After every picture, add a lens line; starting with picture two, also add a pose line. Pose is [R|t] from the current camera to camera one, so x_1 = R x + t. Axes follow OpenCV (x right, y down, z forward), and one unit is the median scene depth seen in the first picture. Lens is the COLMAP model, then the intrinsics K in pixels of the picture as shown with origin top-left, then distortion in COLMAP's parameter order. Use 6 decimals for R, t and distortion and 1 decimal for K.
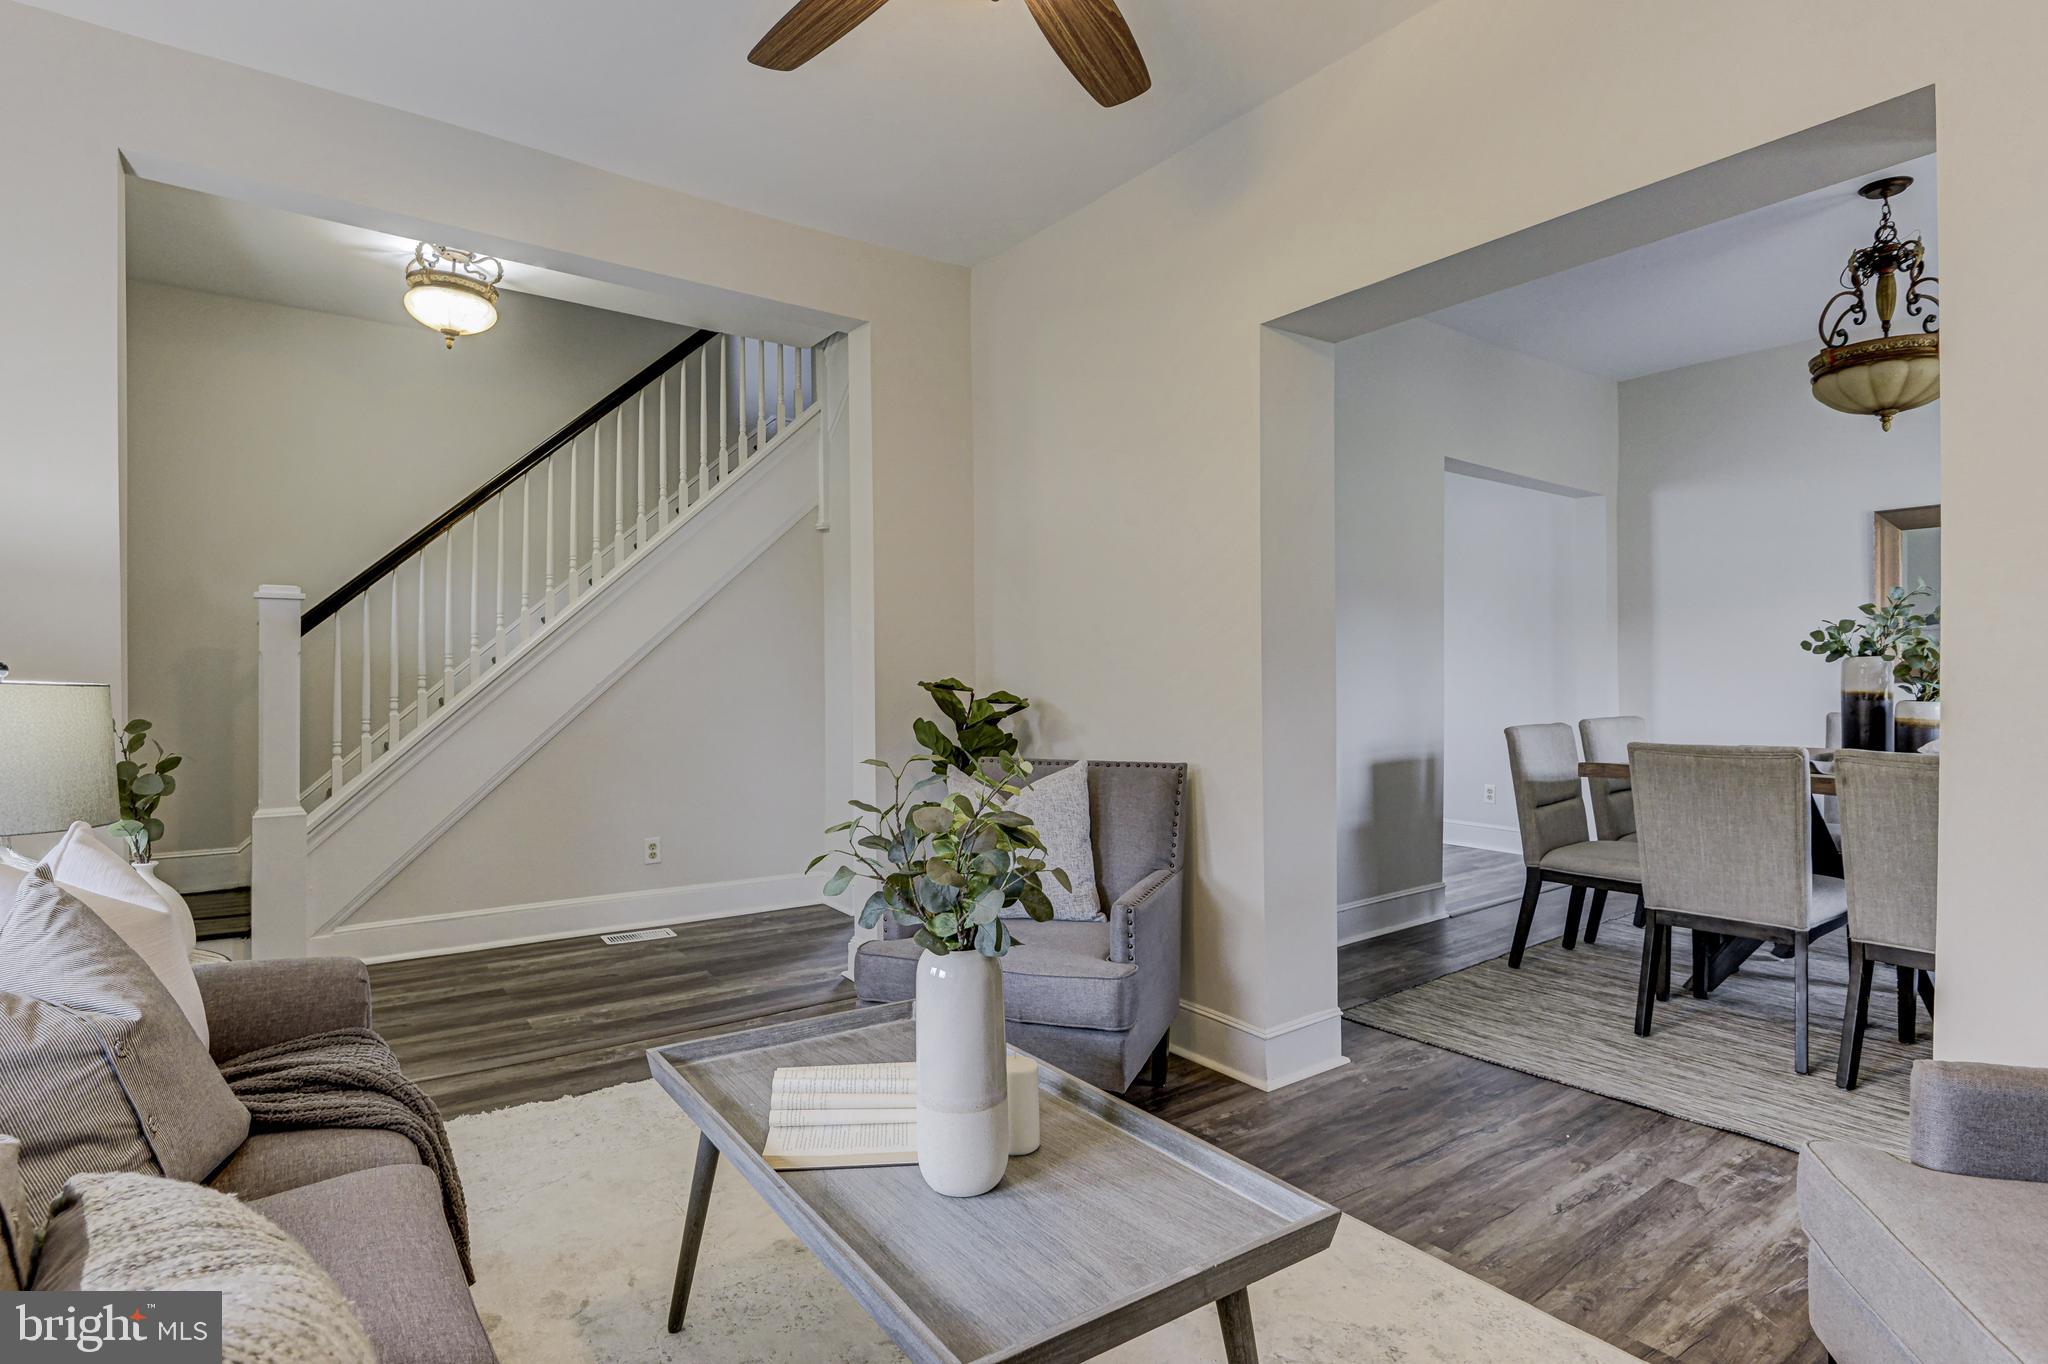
lens RADIAL K [[1024.1, 0, 1023.9], [0, 1024.1, 691.2], [0, 0, 1]] dist [-0.003961, -0.000724]
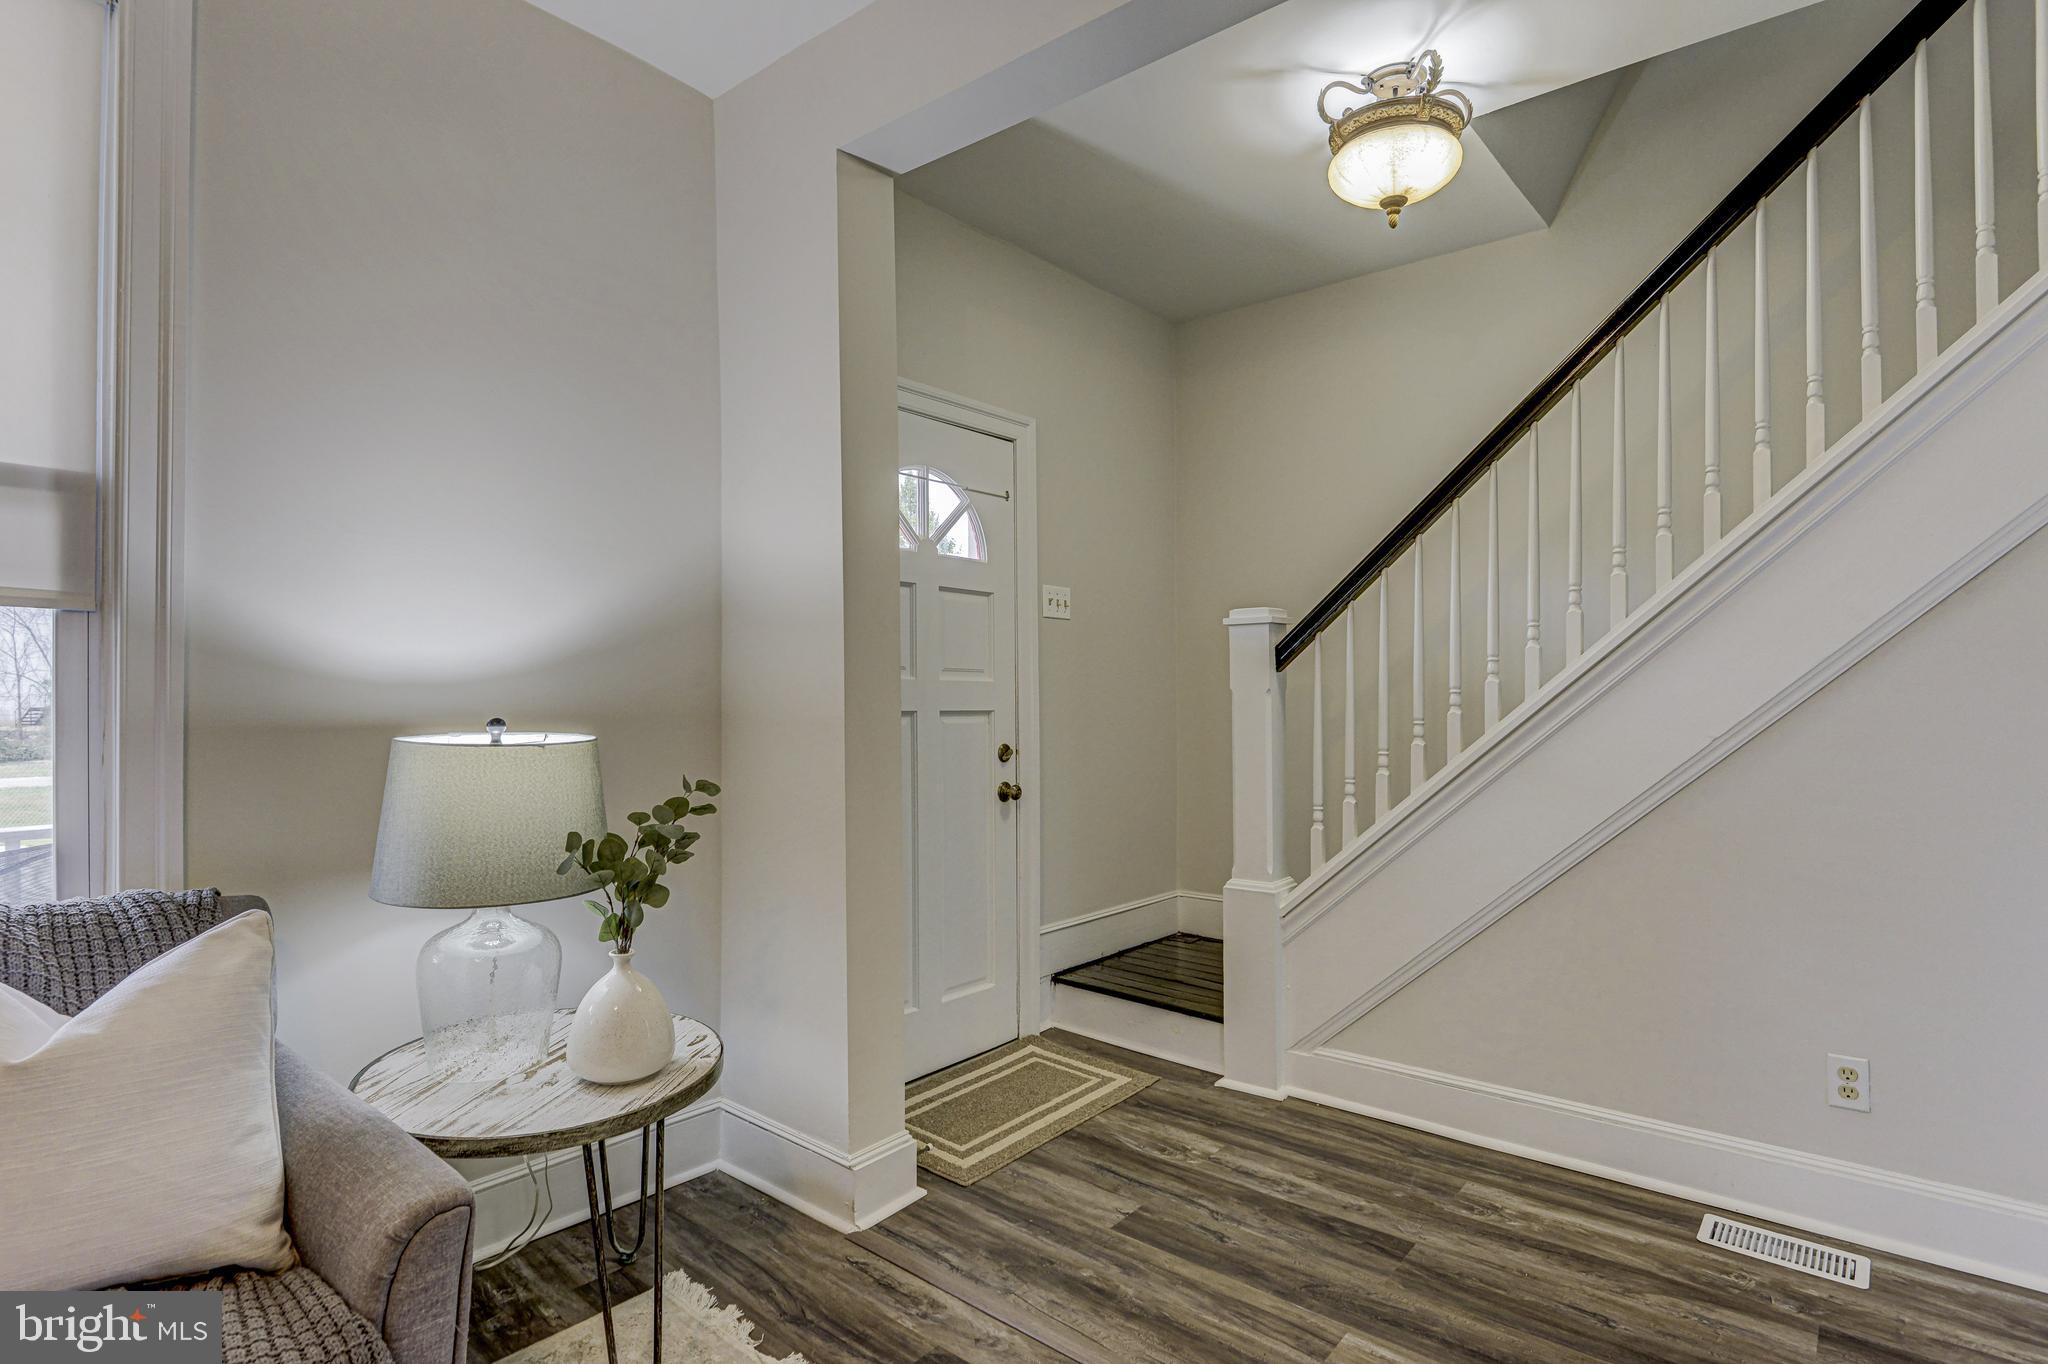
lens RADIAL K [[1024.1, 0, 1023.9], [0, 1024.1, 691.2], [0, 0, 1]] dist [-0.003961, -0.000724]
pose [[0.242250, -0.006080, -0.970195, 0.022948], [-0.016919, 0.999802, -0.010490, -0.025207], [0.970066, 0.018956, 0.242100, 0.606384]]
